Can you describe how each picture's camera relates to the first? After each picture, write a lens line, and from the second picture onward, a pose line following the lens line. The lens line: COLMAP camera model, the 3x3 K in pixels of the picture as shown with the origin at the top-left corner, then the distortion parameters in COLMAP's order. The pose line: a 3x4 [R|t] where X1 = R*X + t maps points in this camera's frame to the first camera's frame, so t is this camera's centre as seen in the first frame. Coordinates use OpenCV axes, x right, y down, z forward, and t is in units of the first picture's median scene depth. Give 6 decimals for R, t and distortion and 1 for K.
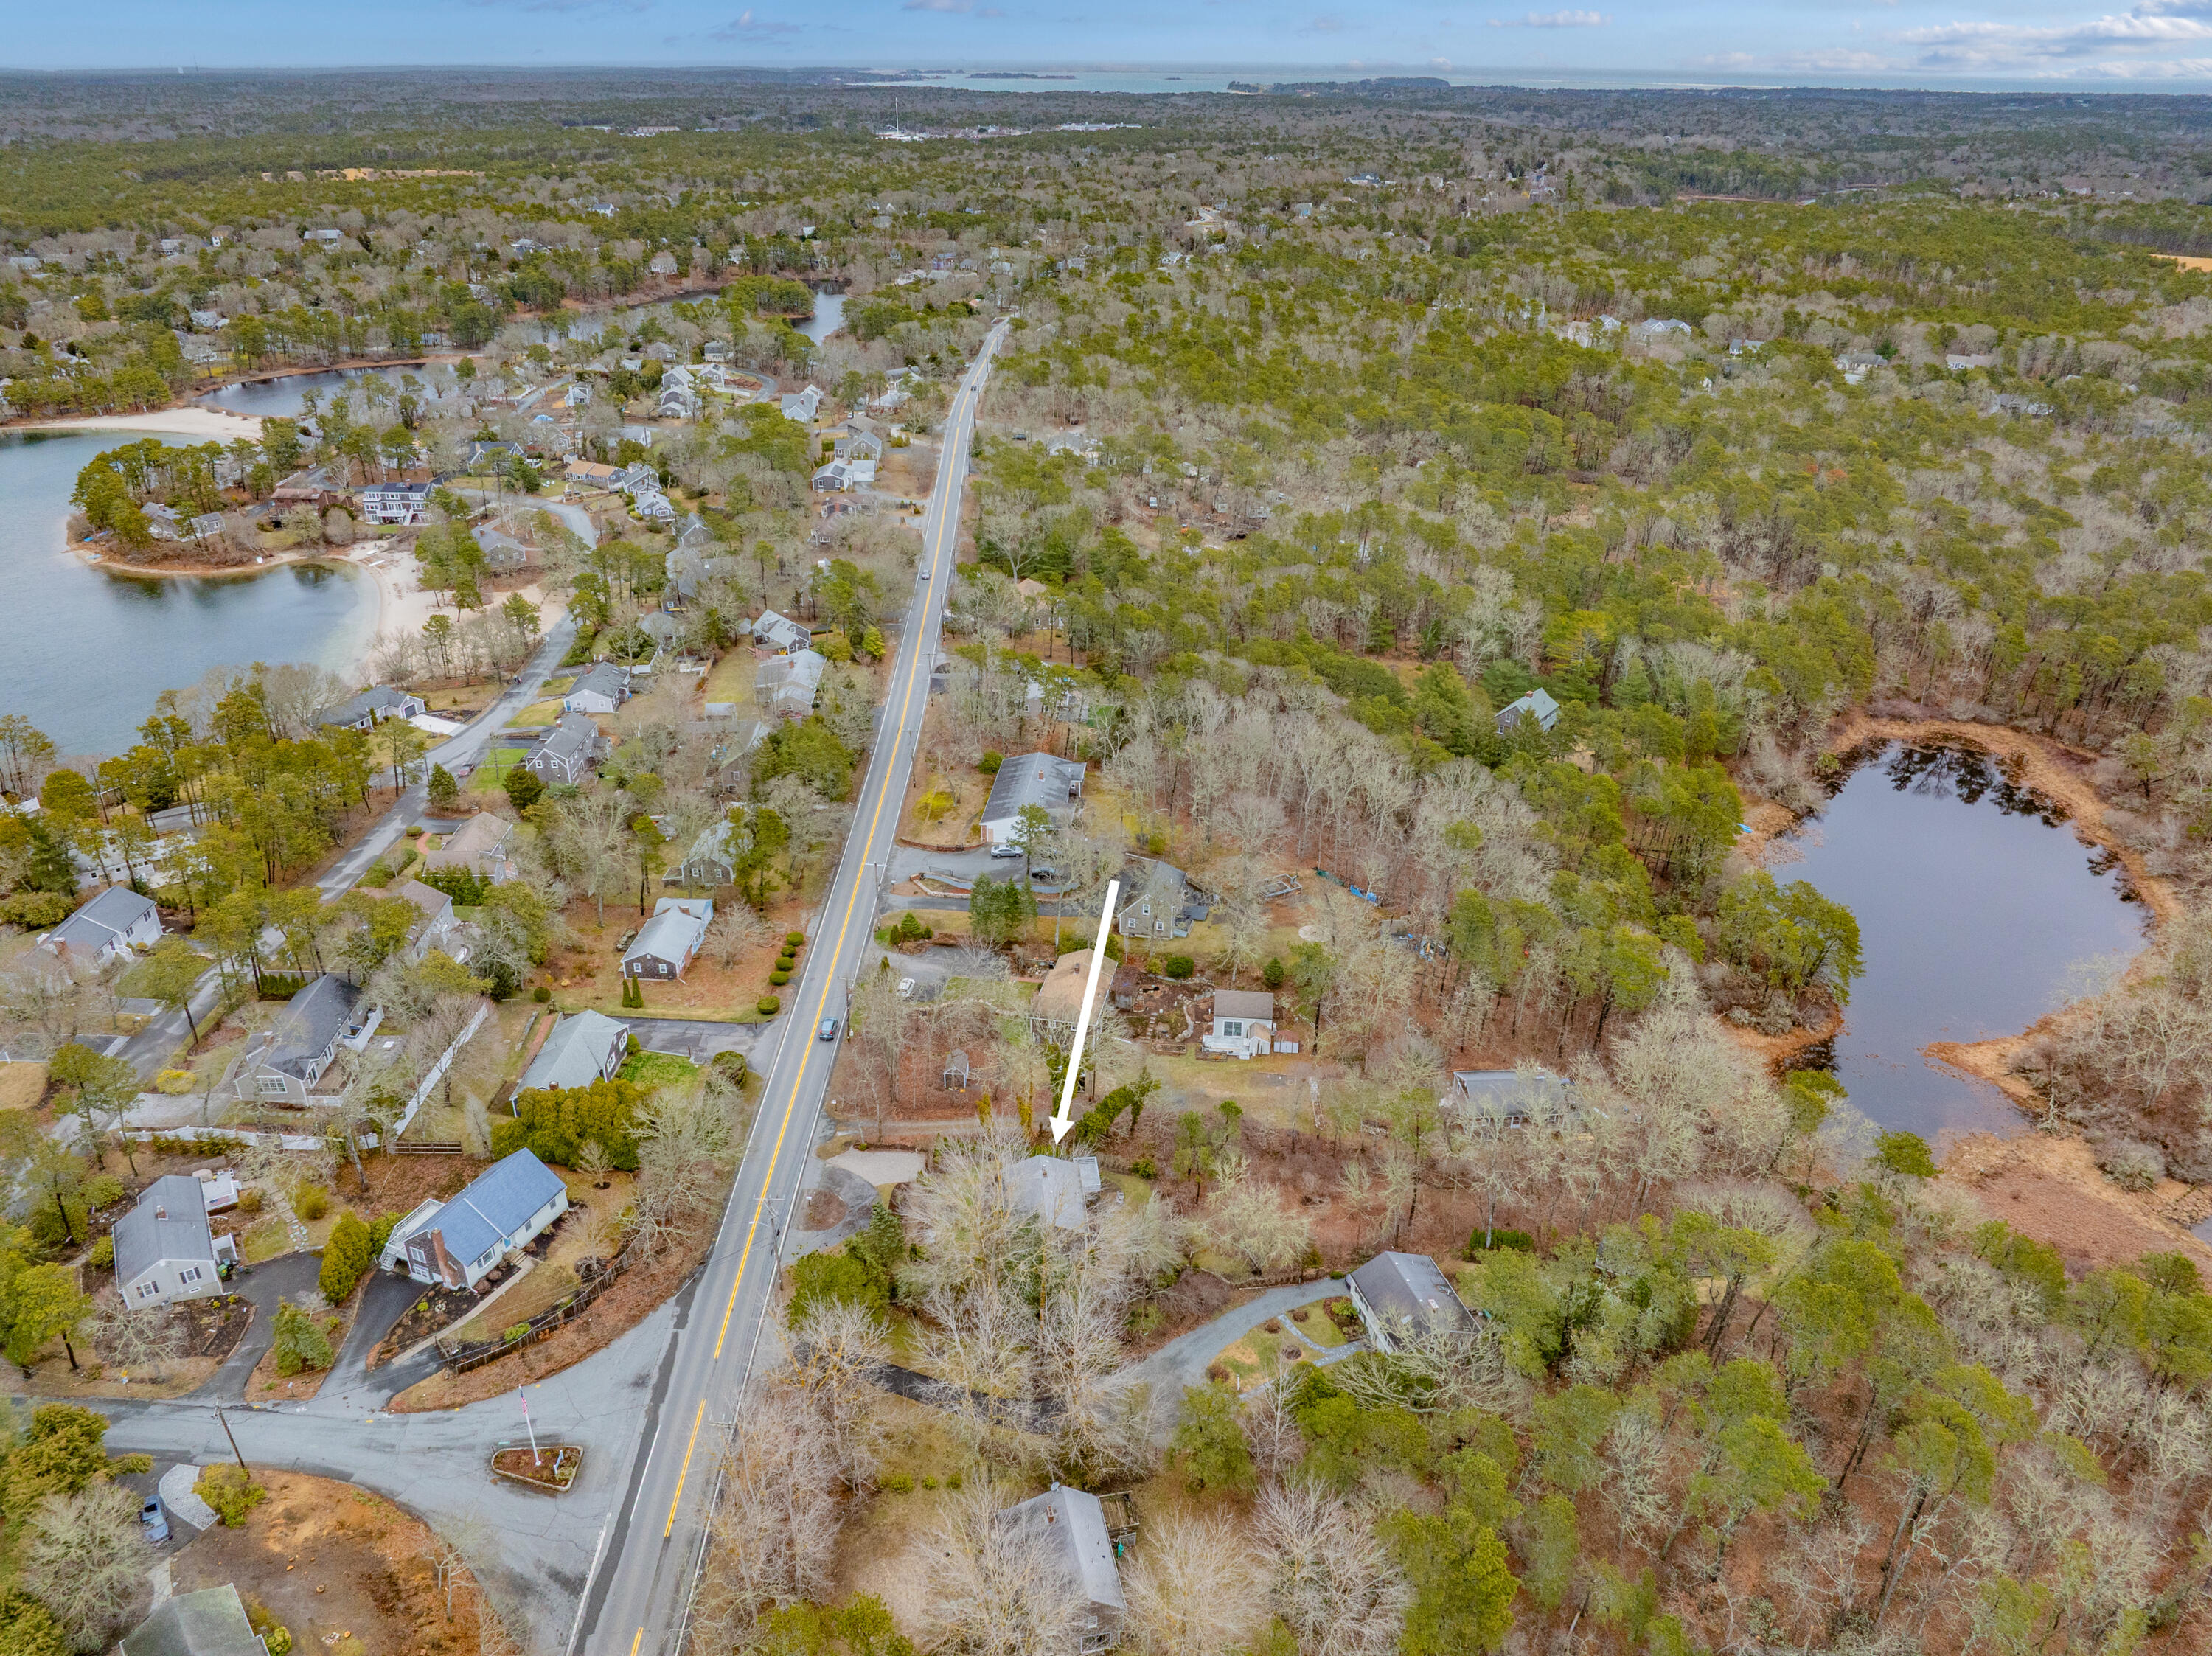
lens RADIAL K [[1544.1, 0, 1106.0], [0, 1544.1, 828.0], [0, 0, 1]] dist [-0.077968, 0.037626]
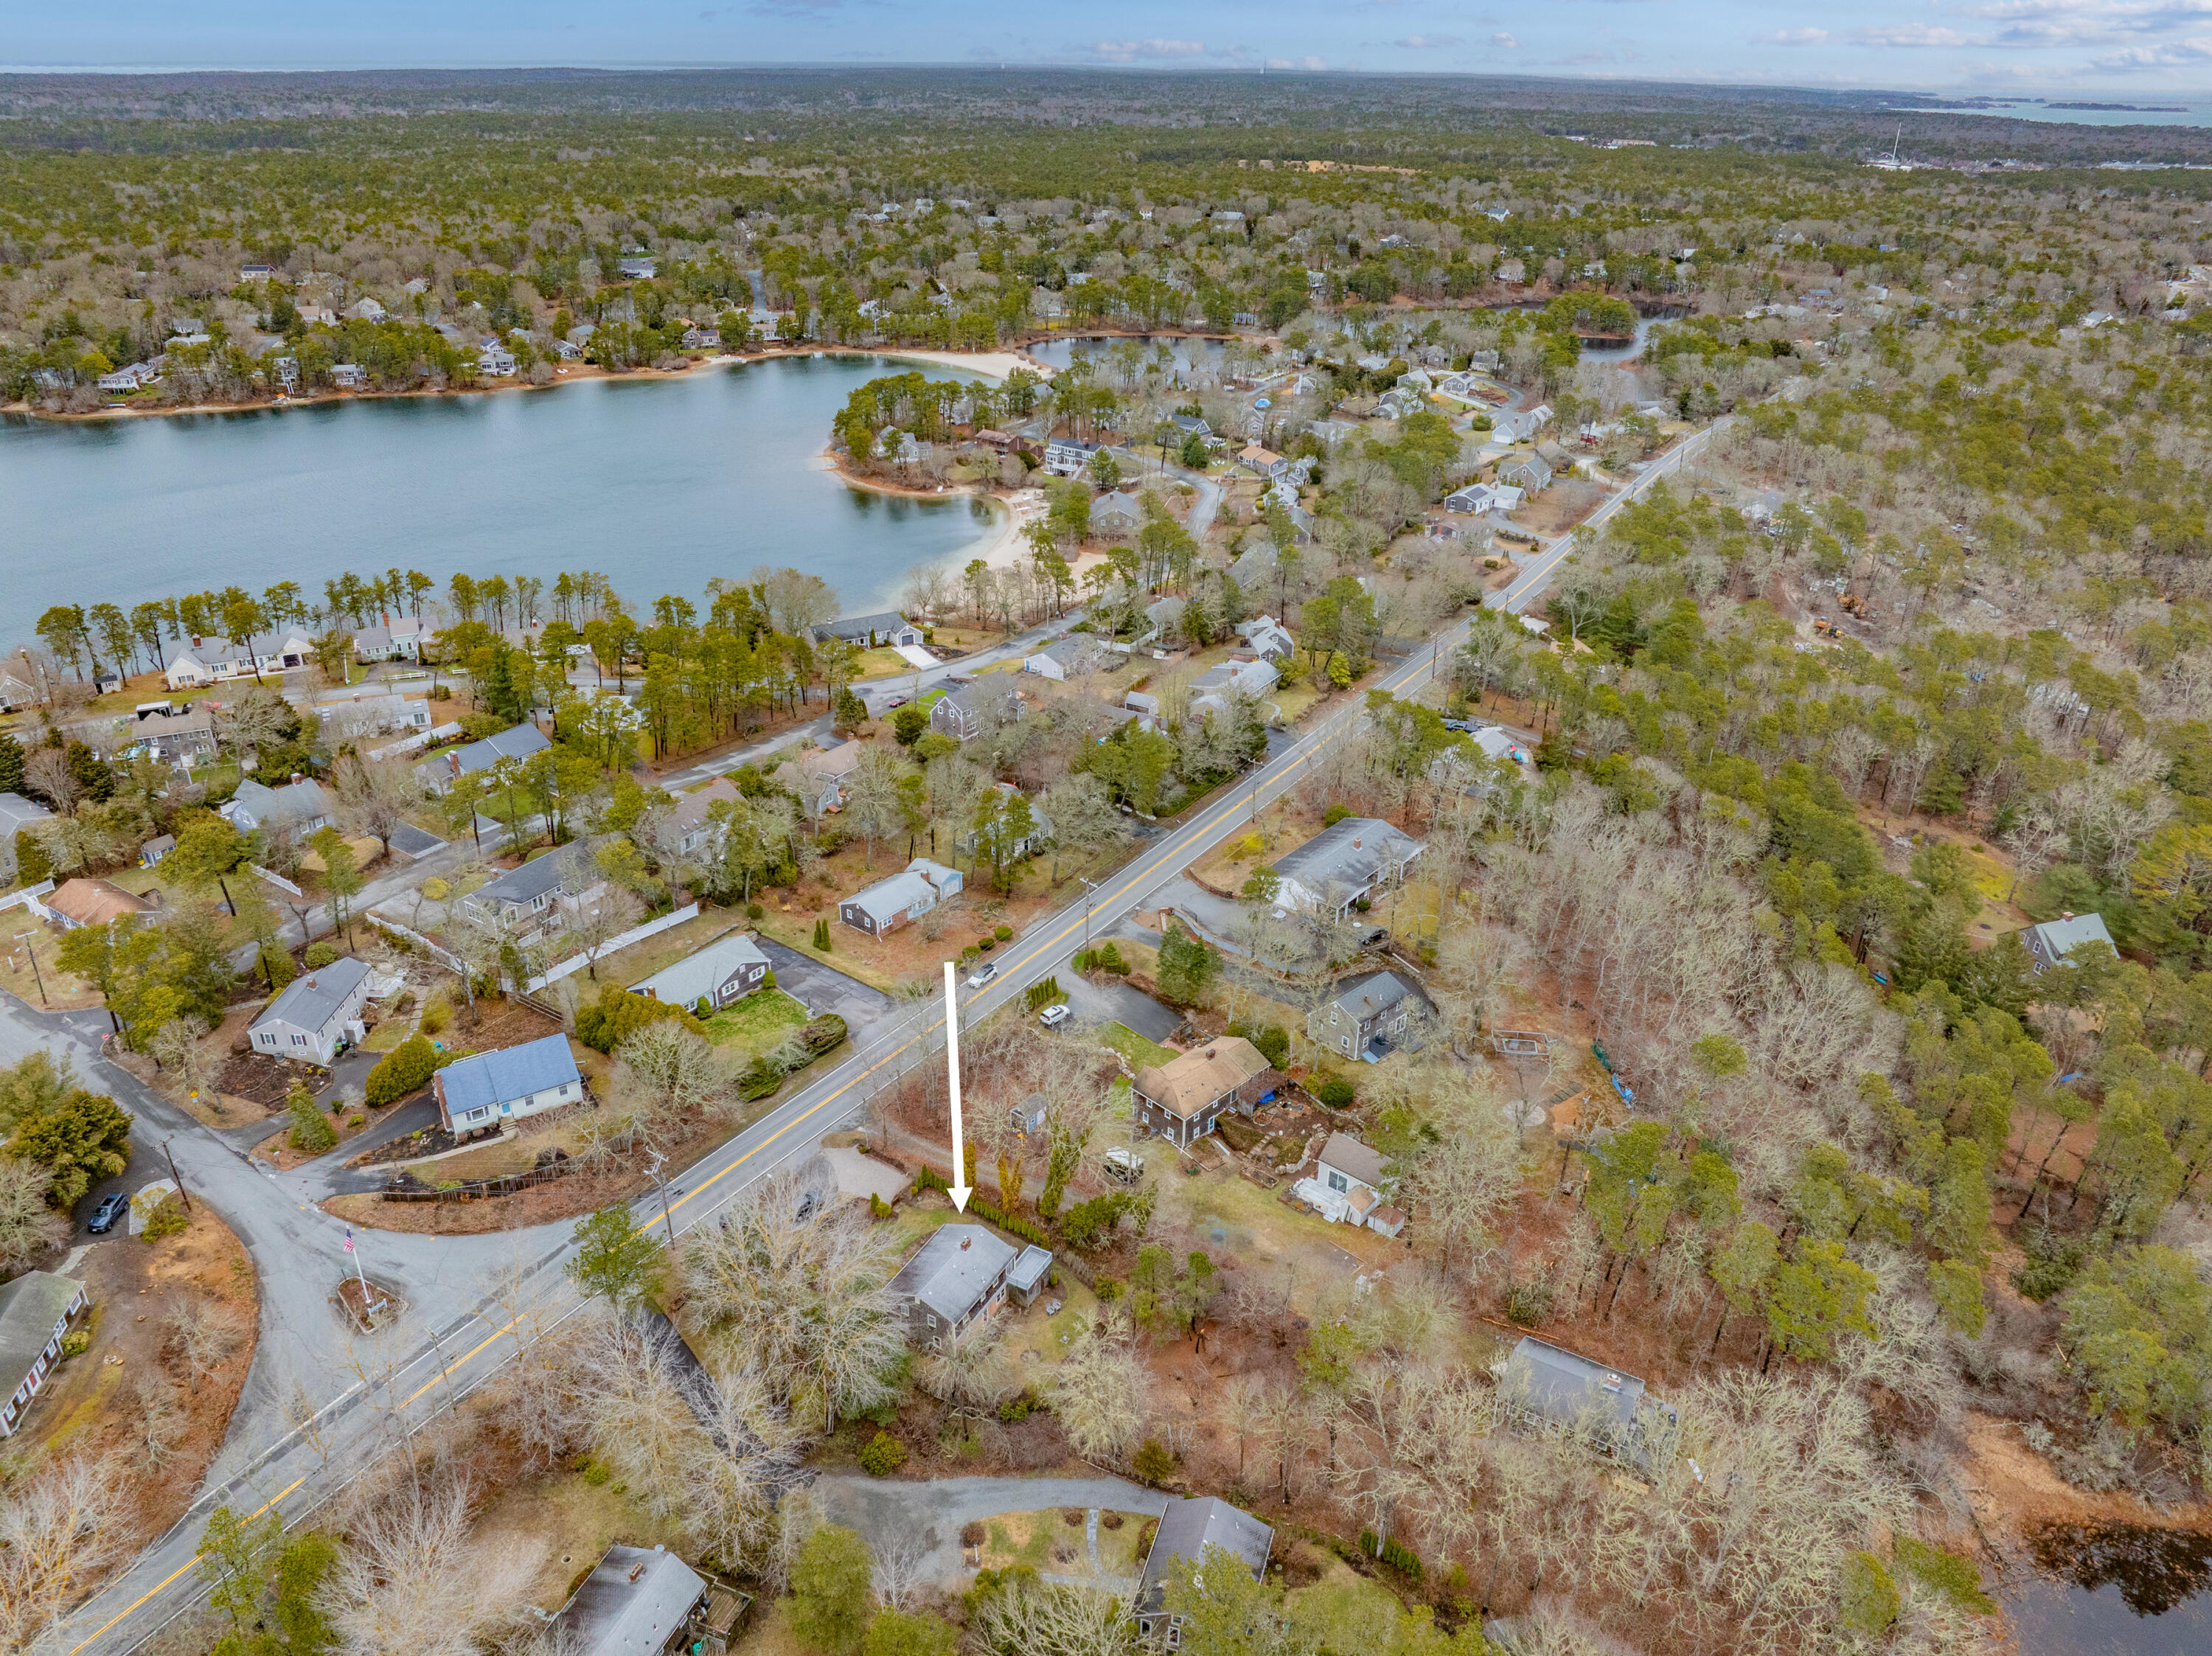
lens RADIAL K [[1539.7, 0, 1106.0], [0, 1539.7, 828.0], [0, 0, 1]] dist [-0.054597, 0.007612]
pose [[0.826401, 0.253829, -0.502626, 0.174113], [-0.257844, 0.964133, 0.062955, -0.038050], [0.500578, 0.077573, 0.862209, 0.098655]]
